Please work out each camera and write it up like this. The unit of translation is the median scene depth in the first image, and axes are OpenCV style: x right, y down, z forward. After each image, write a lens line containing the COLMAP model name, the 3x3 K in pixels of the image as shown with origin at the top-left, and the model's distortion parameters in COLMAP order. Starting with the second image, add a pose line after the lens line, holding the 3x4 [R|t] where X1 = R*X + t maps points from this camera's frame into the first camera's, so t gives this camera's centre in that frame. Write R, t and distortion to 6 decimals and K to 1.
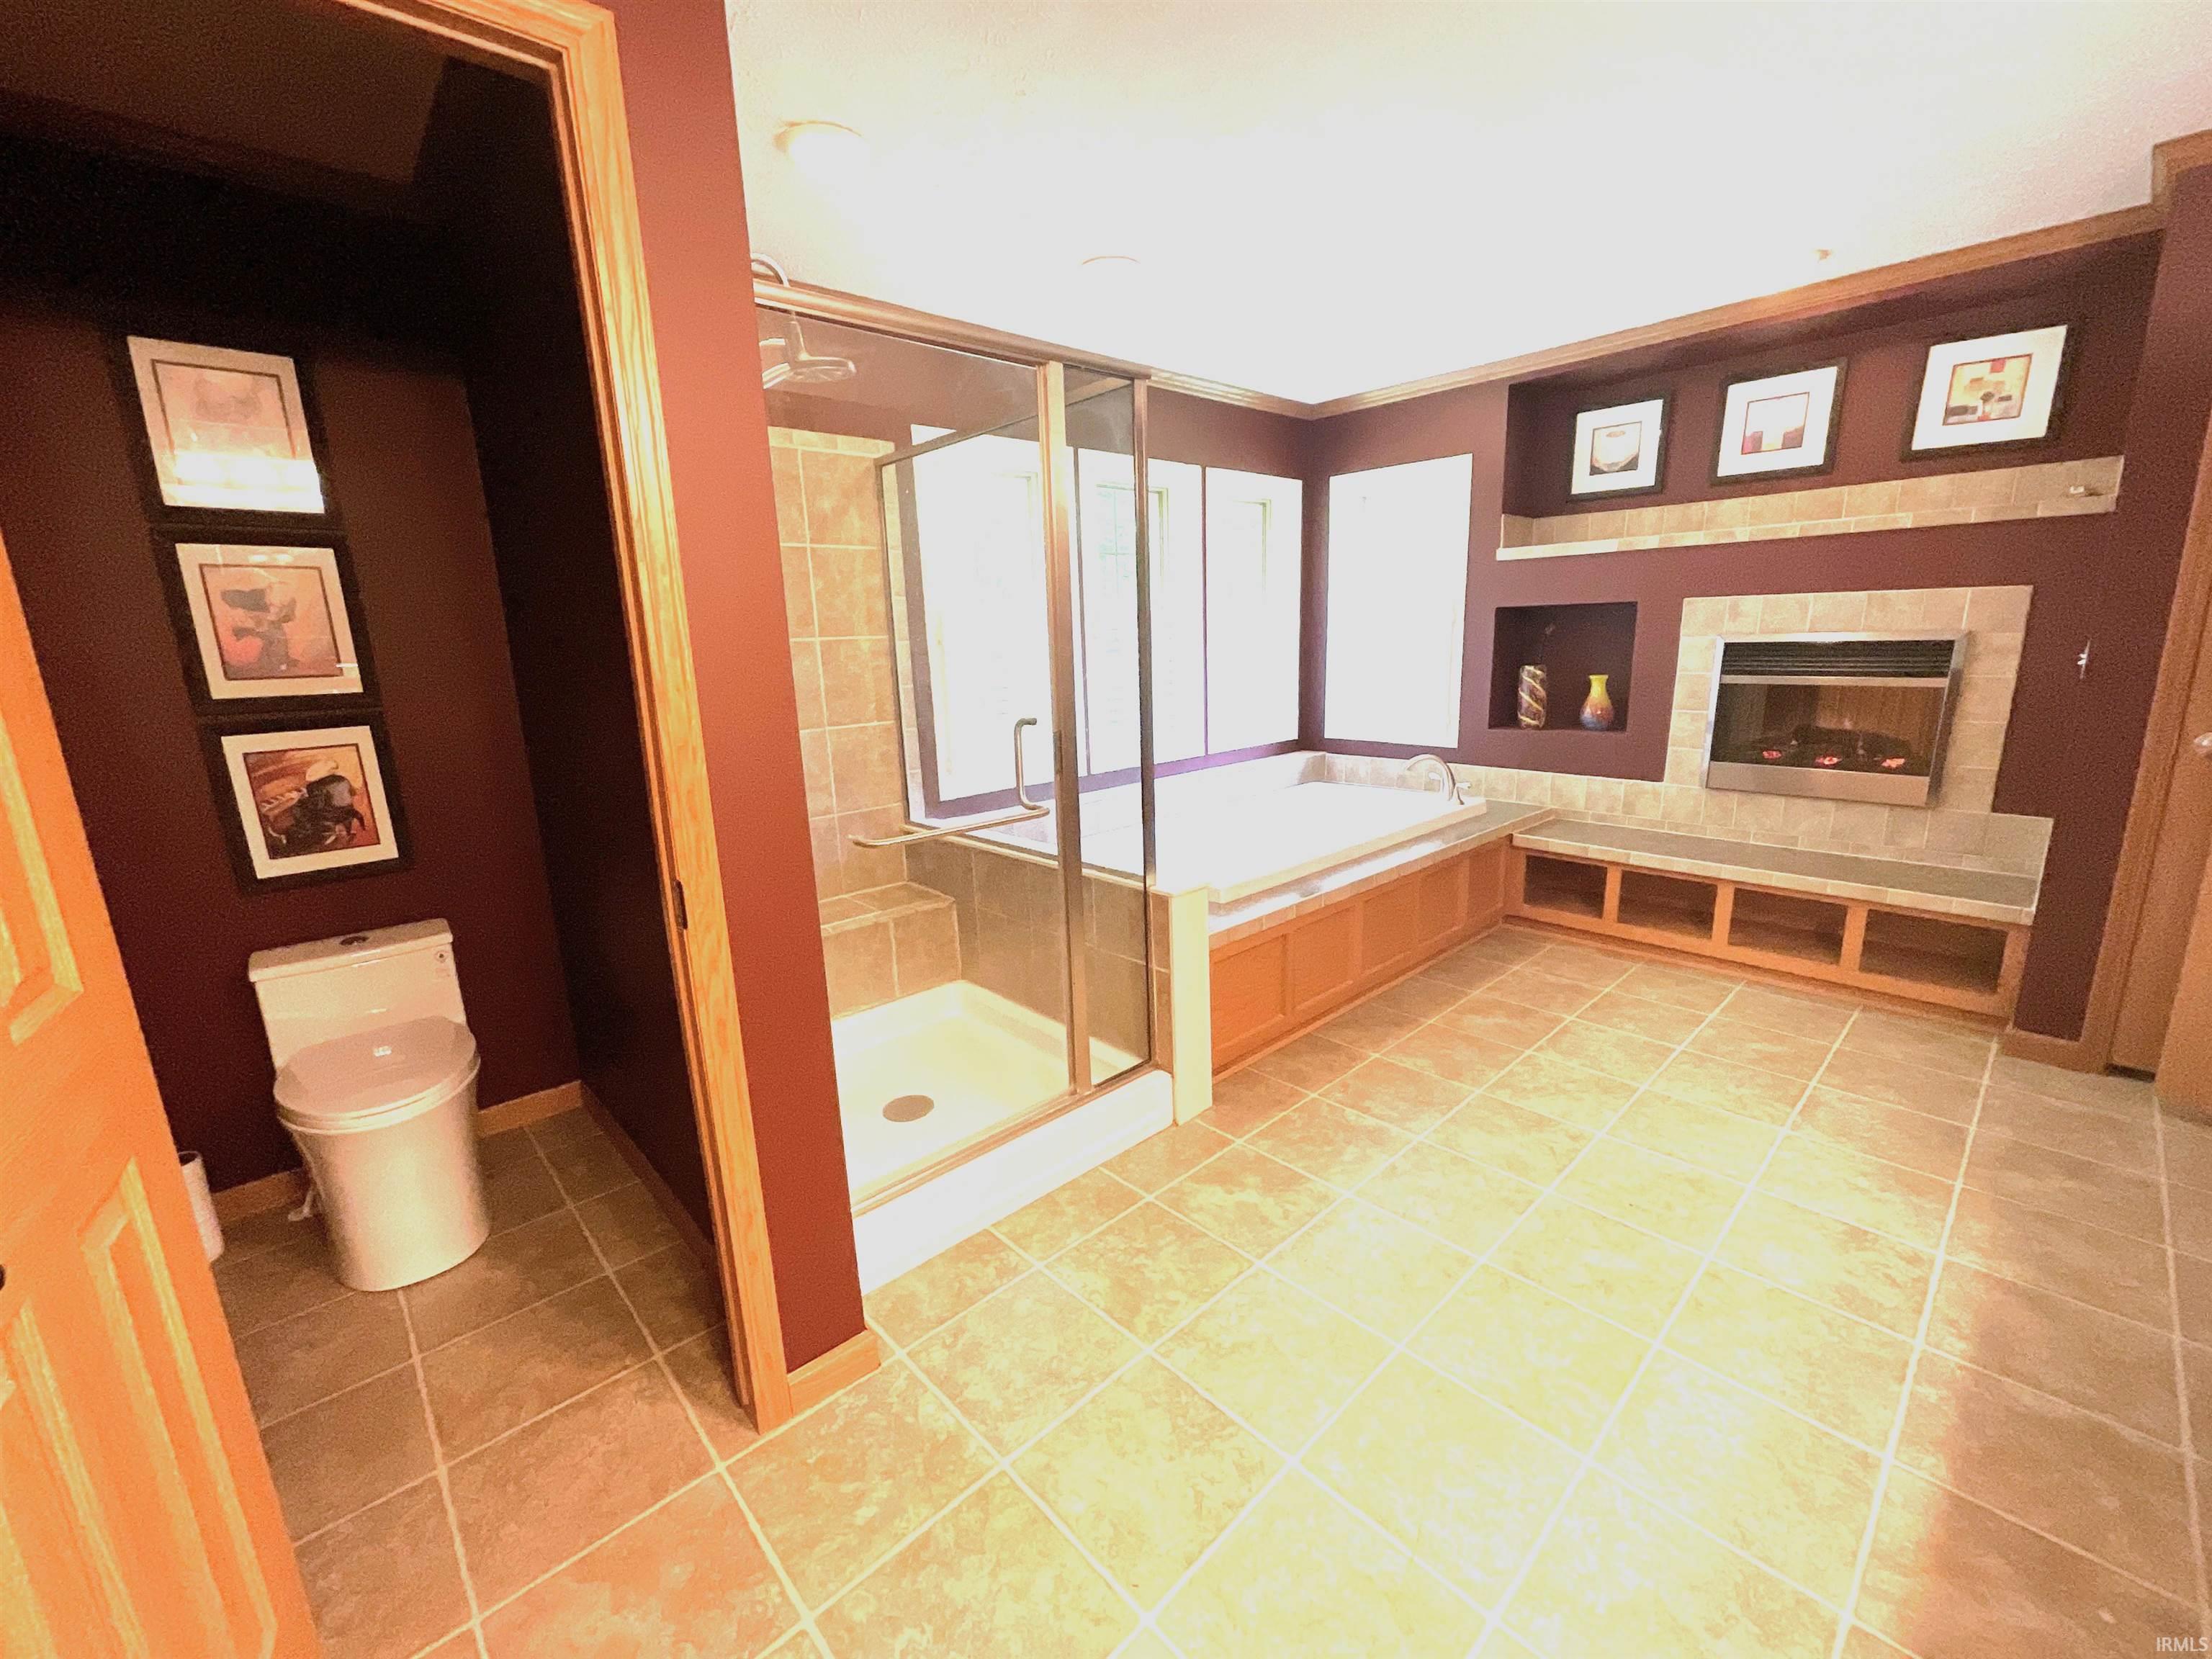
lens RADIAL K [[905.8, 0, 1113.1], [0, 905.8, 821.3], [0, 0, 1]] dist [-0.002307, 0.000207]
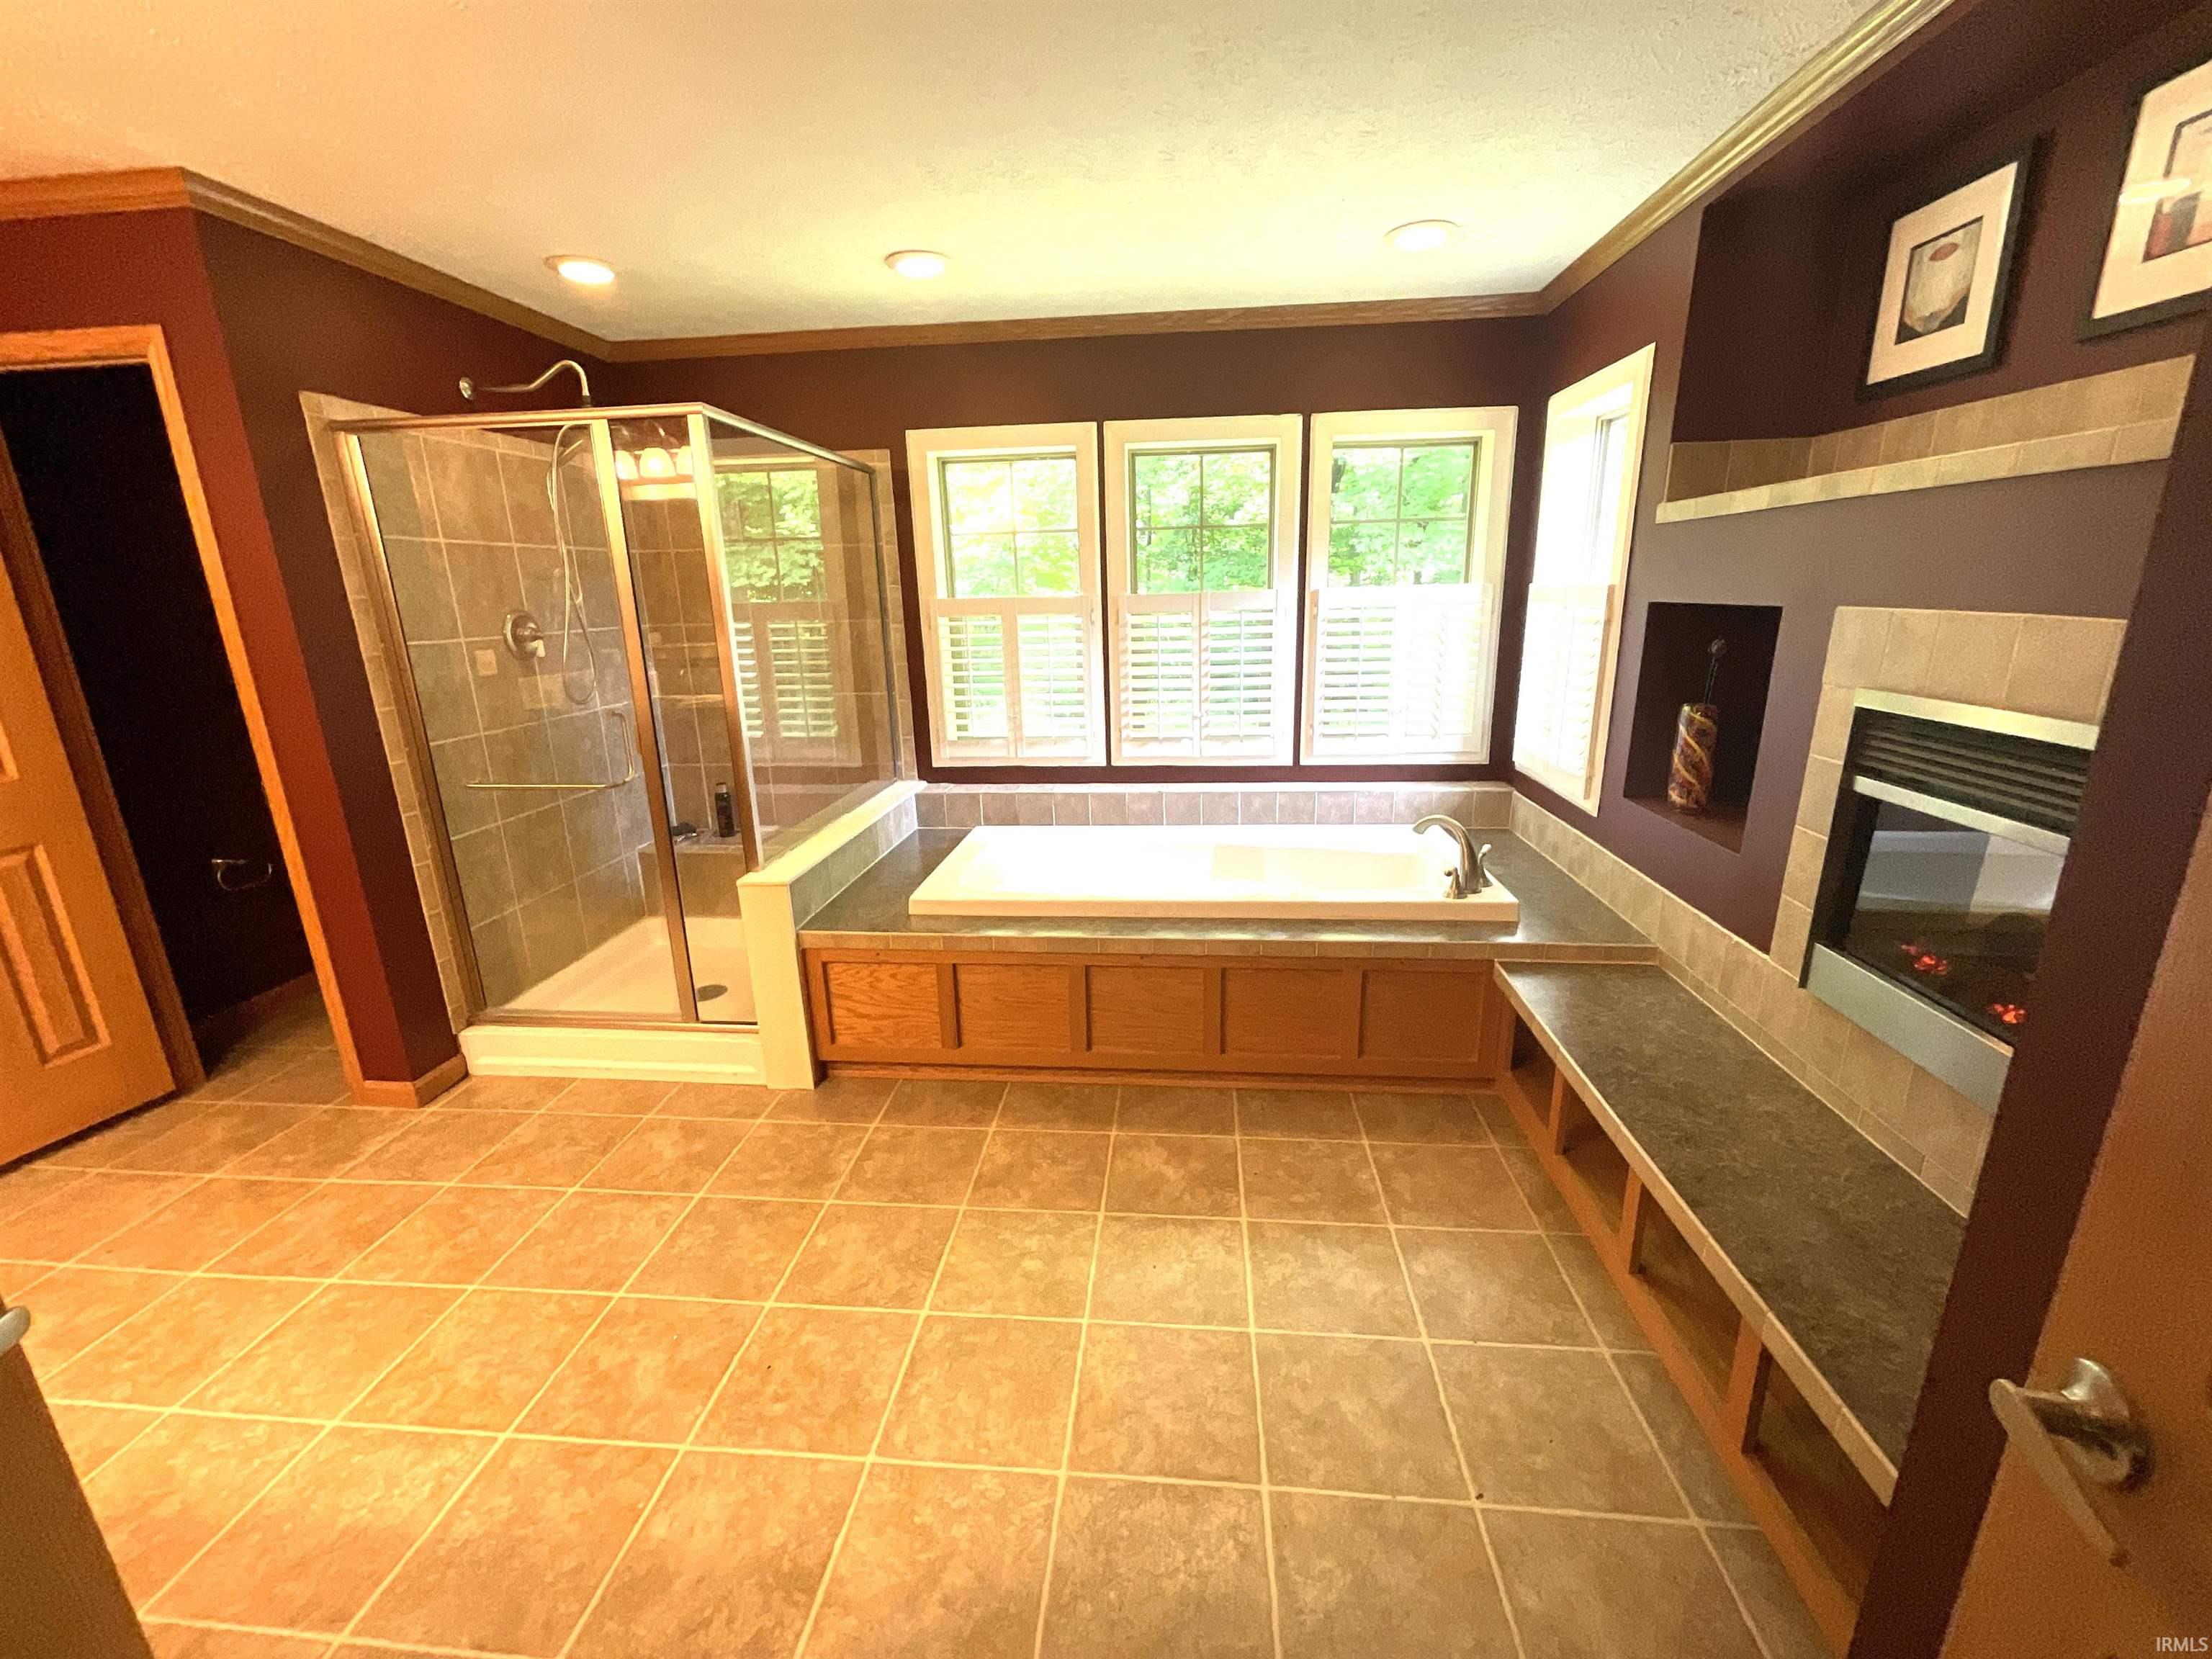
lens RADIAL K [[905.8, 0, 1107.3], [0, 905.8, 820.8], [0, 0, 1]] dist [-0.002307, 0.000207]
pose [[0.659399, 0.204464, -0.723456, 0.772975], [-0.148735, 0.978765, 0.141054, -0.147016], [0.736934, 0.014592, 0.675808, 0.389968]]
